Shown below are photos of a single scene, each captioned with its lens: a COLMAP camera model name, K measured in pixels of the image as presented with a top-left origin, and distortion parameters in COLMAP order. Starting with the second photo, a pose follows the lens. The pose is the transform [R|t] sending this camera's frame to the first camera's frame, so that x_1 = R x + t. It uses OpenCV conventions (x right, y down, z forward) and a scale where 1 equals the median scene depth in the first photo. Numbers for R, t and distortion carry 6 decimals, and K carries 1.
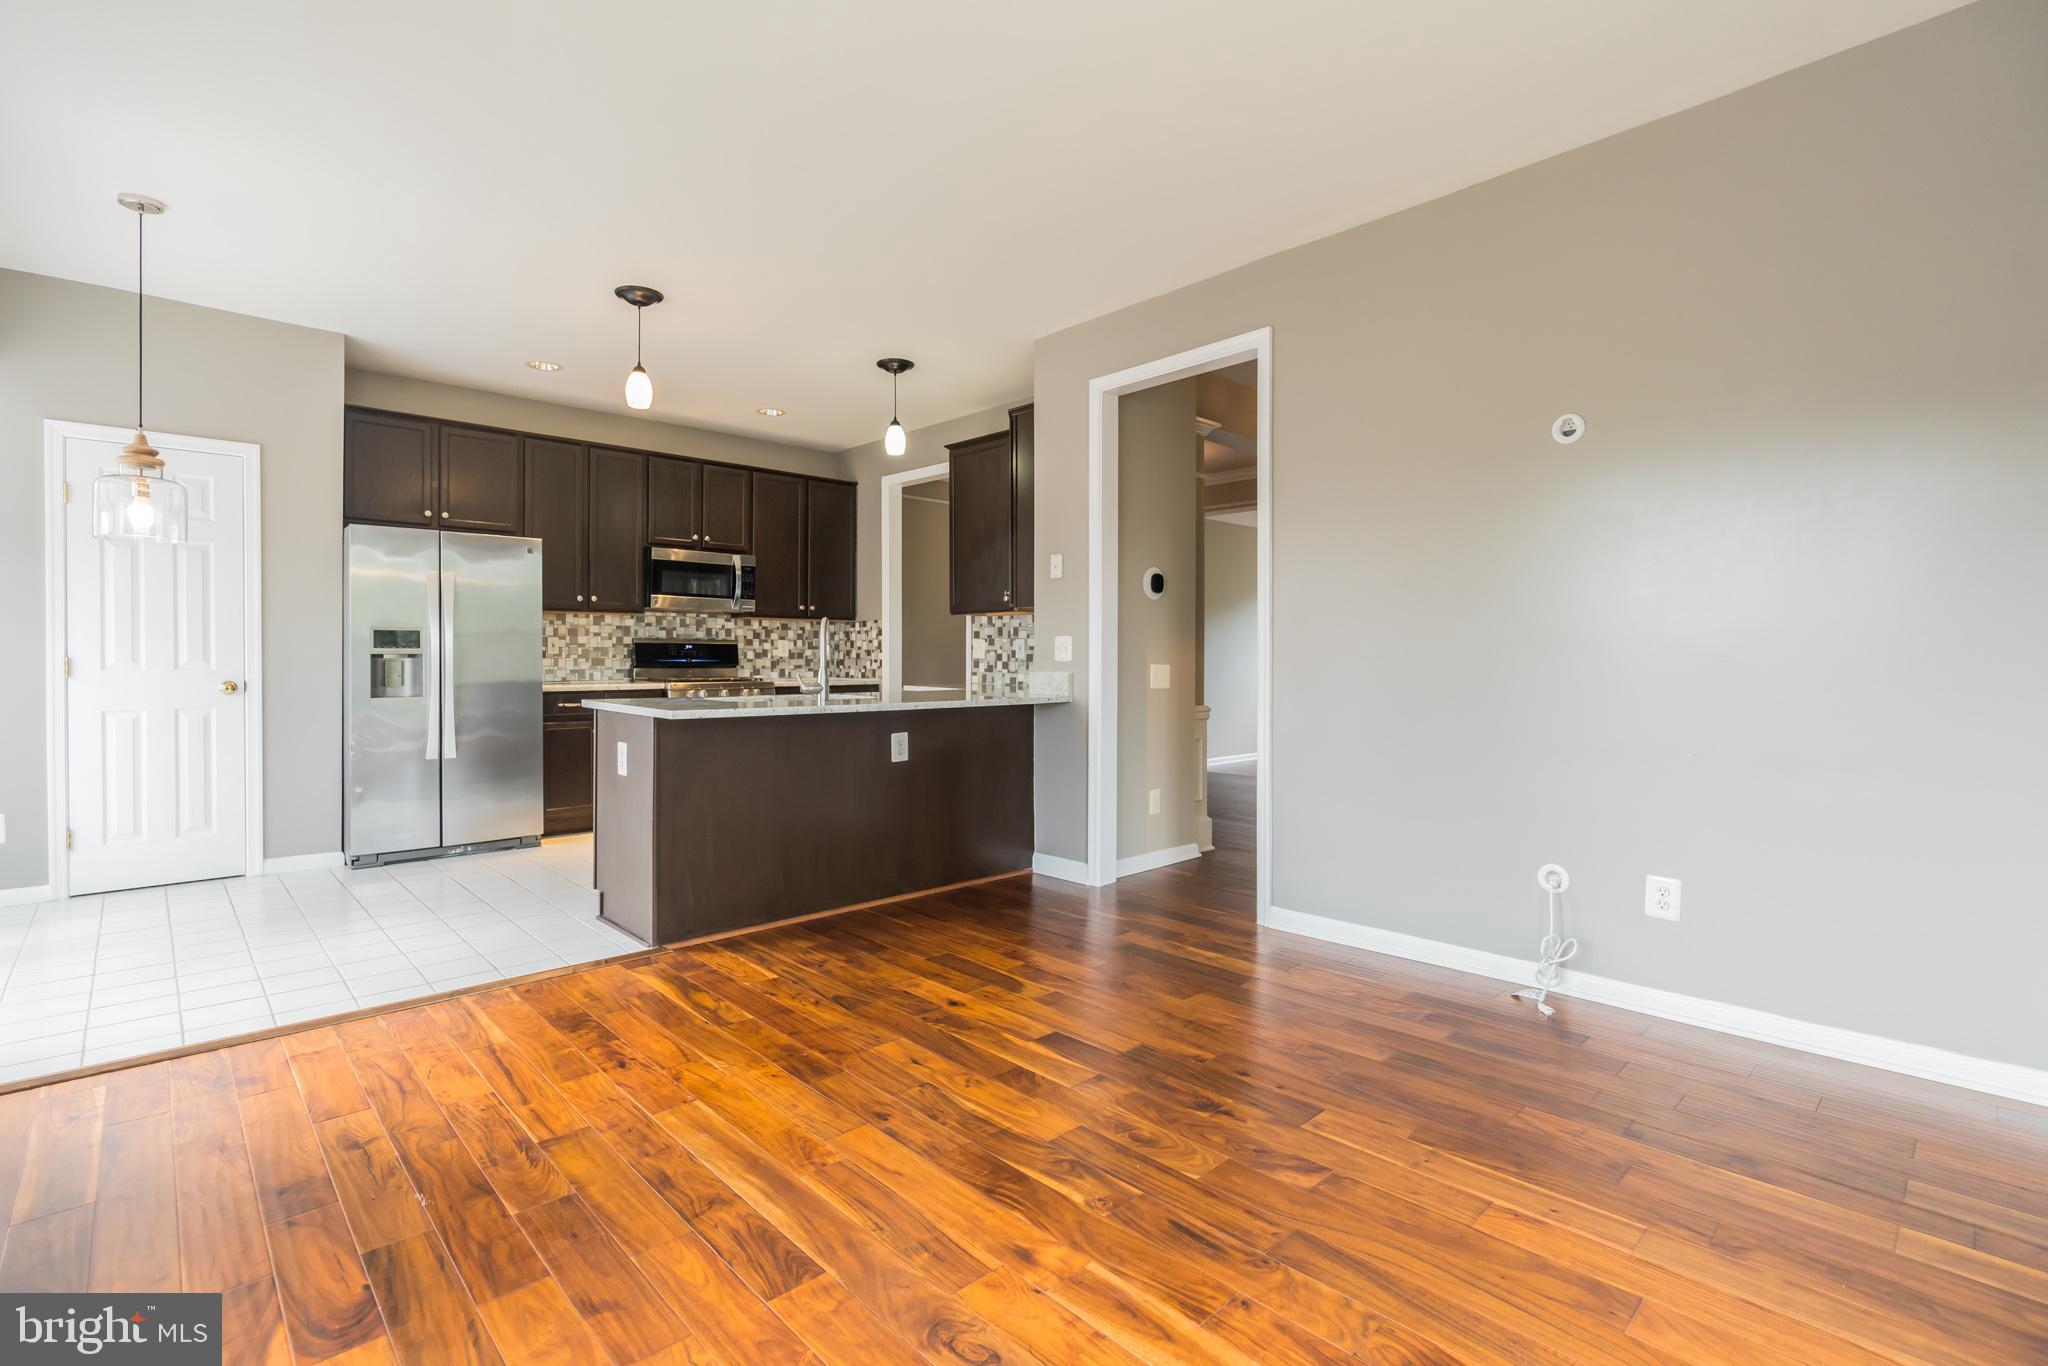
lens RADIAL K [[932.9, 0, 997.6], [0, 932.9, 678.4], [0, 0, 1]] dist [-0.001105, -0.000278]
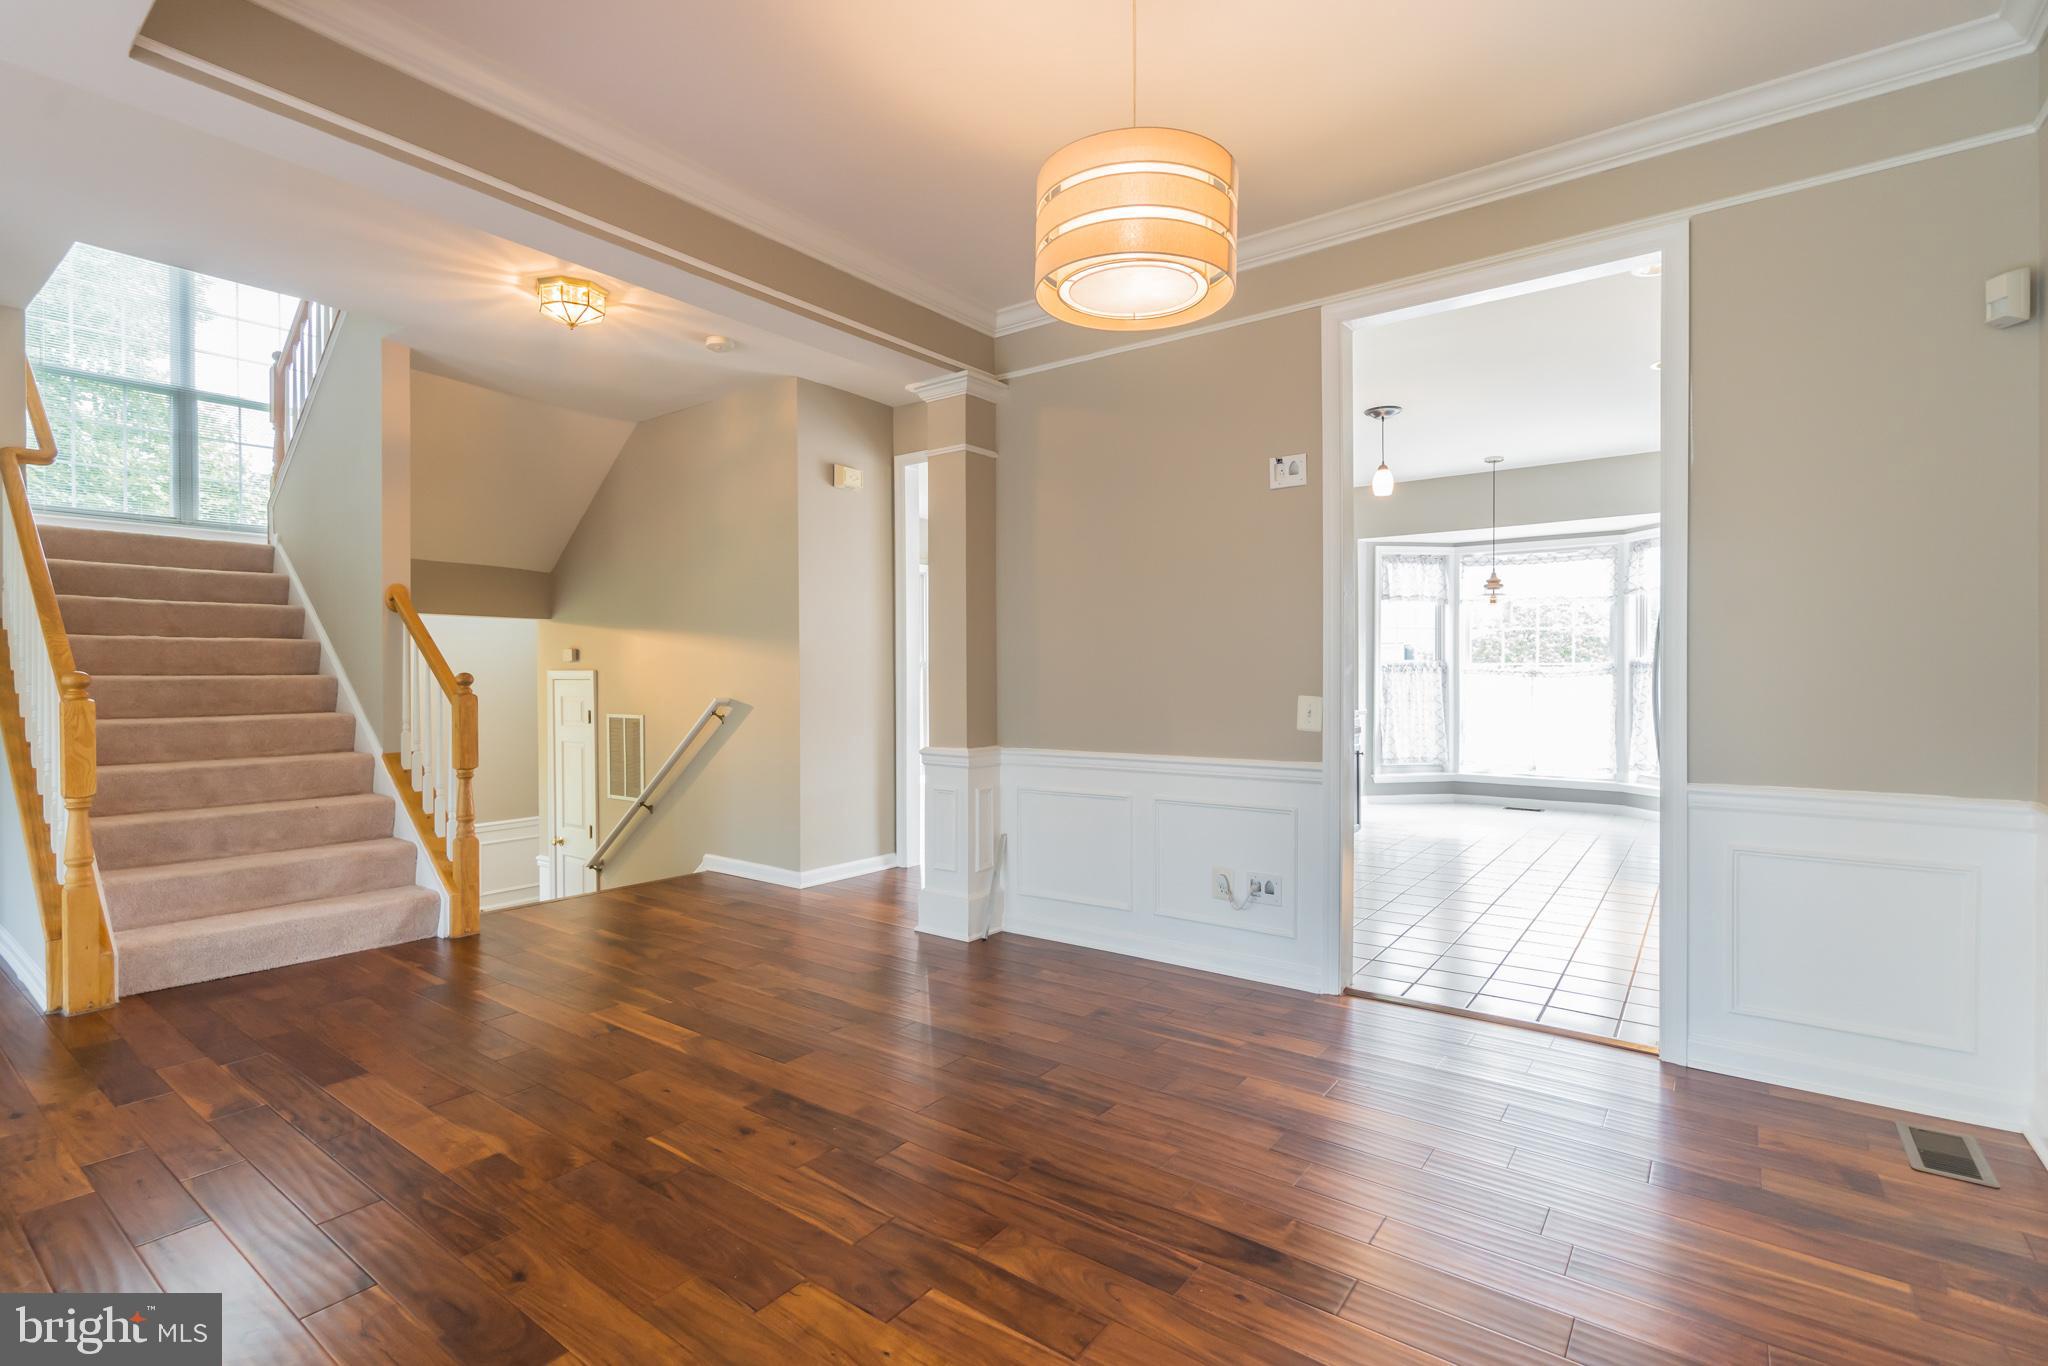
lens RADIAL K [[932.9, 0, 997.6], [0, 932.9, 678.4], [0, 0, 1]] dist [-0.001105, -0.000278]
pose [[-0.985334, 0.001776, -0.170630, 0.233741], [-0.002262, 0.999722, 0.023471, -0.036706], [0.170624, 0.023513, -0.985056, 1.350020]]
